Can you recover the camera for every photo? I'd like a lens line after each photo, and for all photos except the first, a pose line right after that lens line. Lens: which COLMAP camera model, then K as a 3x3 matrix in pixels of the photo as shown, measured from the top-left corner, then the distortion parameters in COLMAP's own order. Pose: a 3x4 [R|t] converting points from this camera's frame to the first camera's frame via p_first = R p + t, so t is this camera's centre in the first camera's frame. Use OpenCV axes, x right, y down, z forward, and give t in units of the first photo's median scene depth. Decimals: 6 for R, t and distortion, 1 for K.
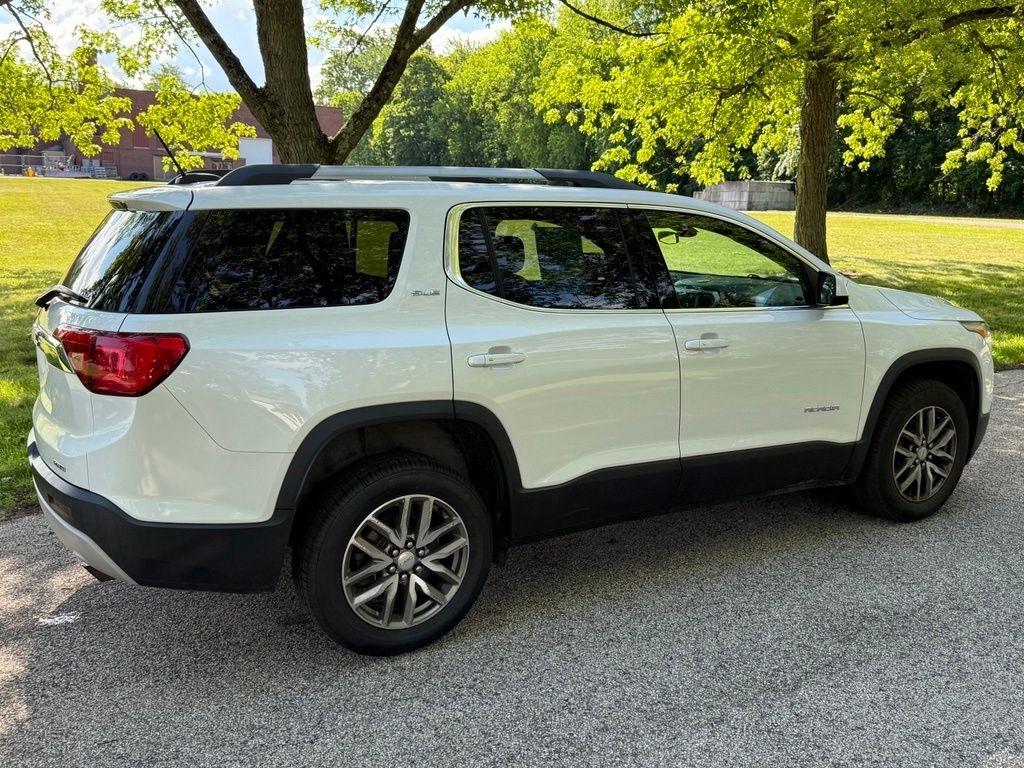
lens RADIAL K [[938.3, 0, 512.0], [0, 938.3, 384.0], [0, 0, 1]] dist [0.206338, -0.502883]
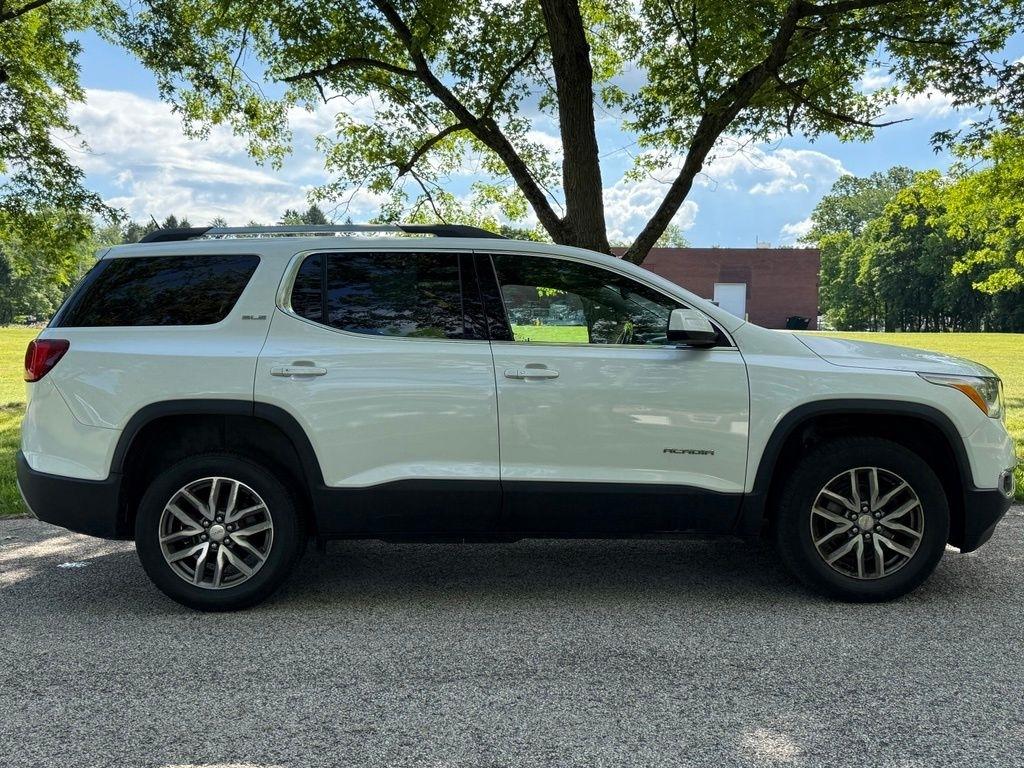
lens RADIAL K [[938.3, 0, 512.0], [0, 938.3, 384.0], [0, 0, 1]] dist [0.206338, -0.502883]
pose [[0.859316, 0.002554, -0.511438, 0.736531], [-0.084211, 0.987046, -0.136563, 0.116259], [0.504464, 0.160420, 0.848400, 0.099874]]
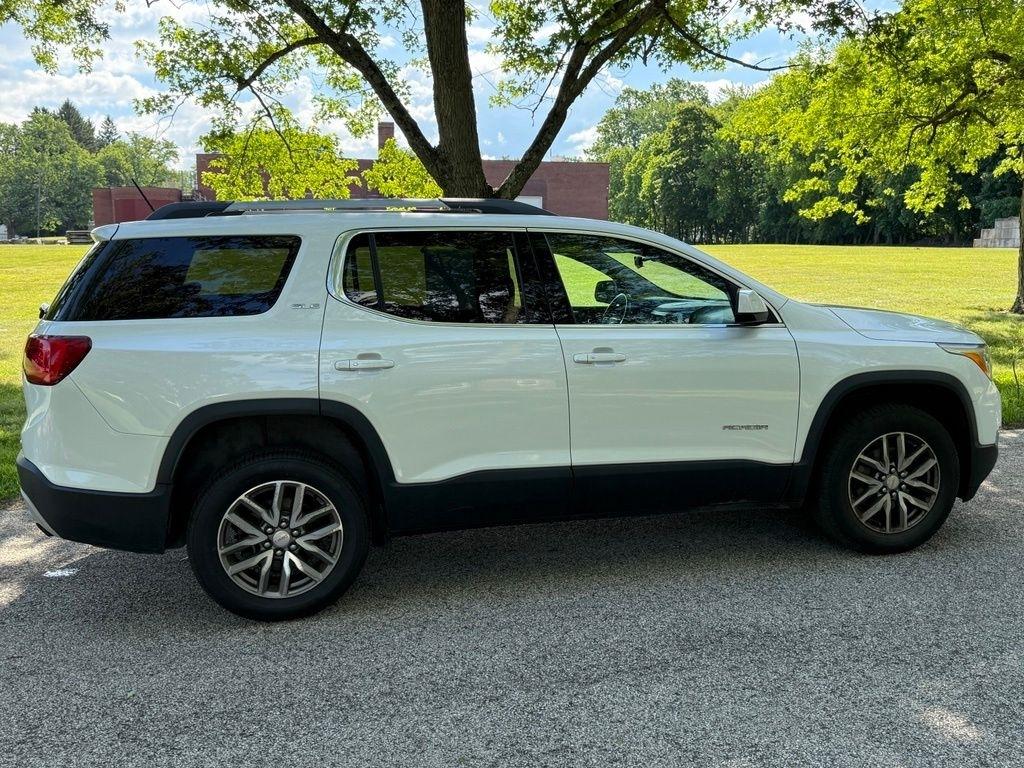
lens RADIAL K [[938.3, 0, 512.0], [0, 938.3, 384.0], [0, 0, 1]] dist [0.206338, -0.502883]
pose [[0.955213, 0.013146, -0.295627, 0.429260], [-0.029876, 0.998192, -0.052146, 0.044741], [0.294407, 0.058643, 0.953879, -0.023978]]
